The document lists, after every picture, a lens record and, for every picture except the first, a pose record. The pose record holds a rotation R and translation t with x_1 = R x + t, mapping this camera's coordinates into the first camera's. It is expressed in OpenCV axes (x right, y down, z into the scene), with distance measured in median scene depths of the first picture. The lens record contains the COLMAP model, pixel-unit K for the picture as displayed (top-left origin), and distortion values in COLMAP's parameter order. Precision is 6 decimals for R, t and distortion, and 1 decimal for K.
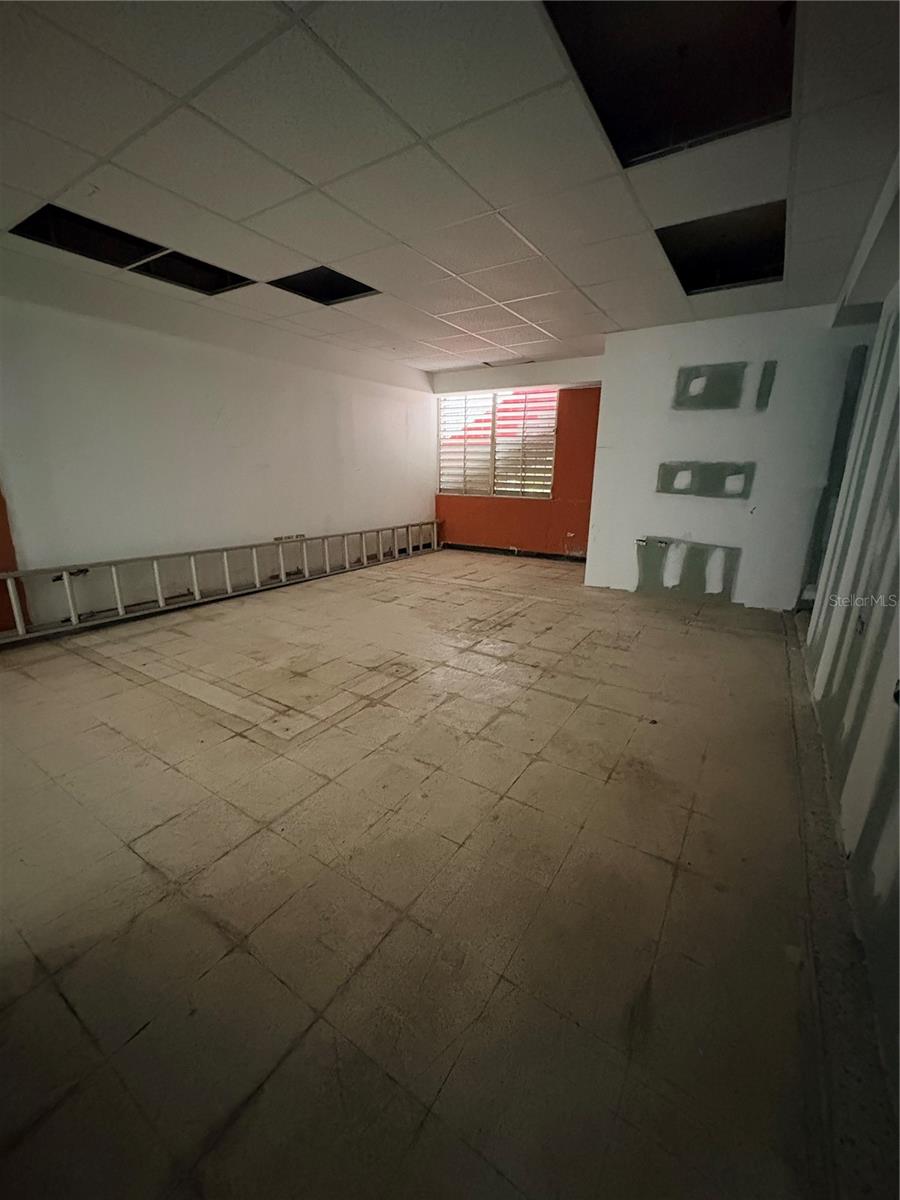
lens RADIAL K [[479.9, 0, 448.6], [0, 479.9, 601.4], [0, 0, 1]] dist [0.000870, 0.000064]
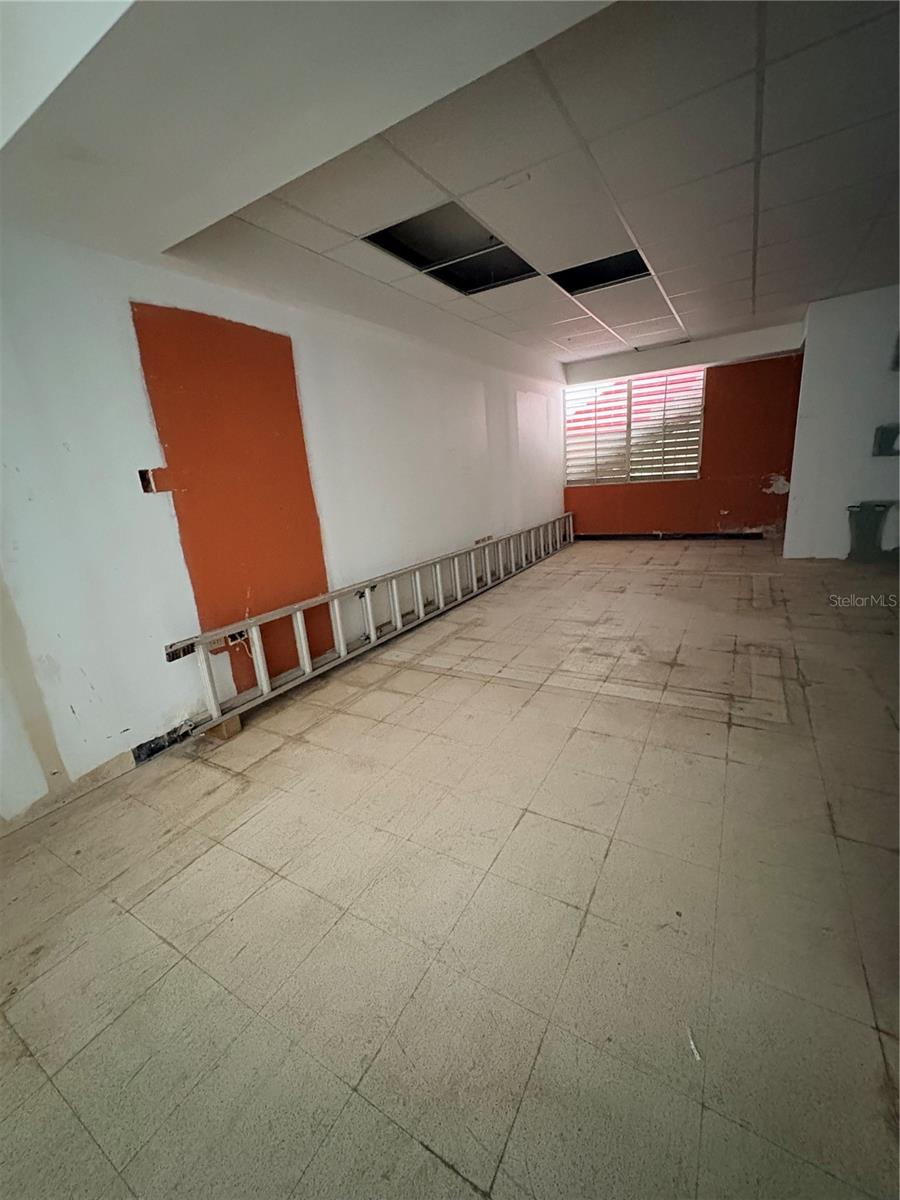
lens RADIAL K [[479.9, 0, 449.9], [0, 479.9, 601.0], [0, 0, 1]] dist [0.000870, 0.000064]
pose [[0.994933, -0.099150, 0.016654, -0.517676], [0.099259, 0.995044, -0.005853, -0.010227], [-0.015991, 0.007476, 0.999844, 0.021246]]
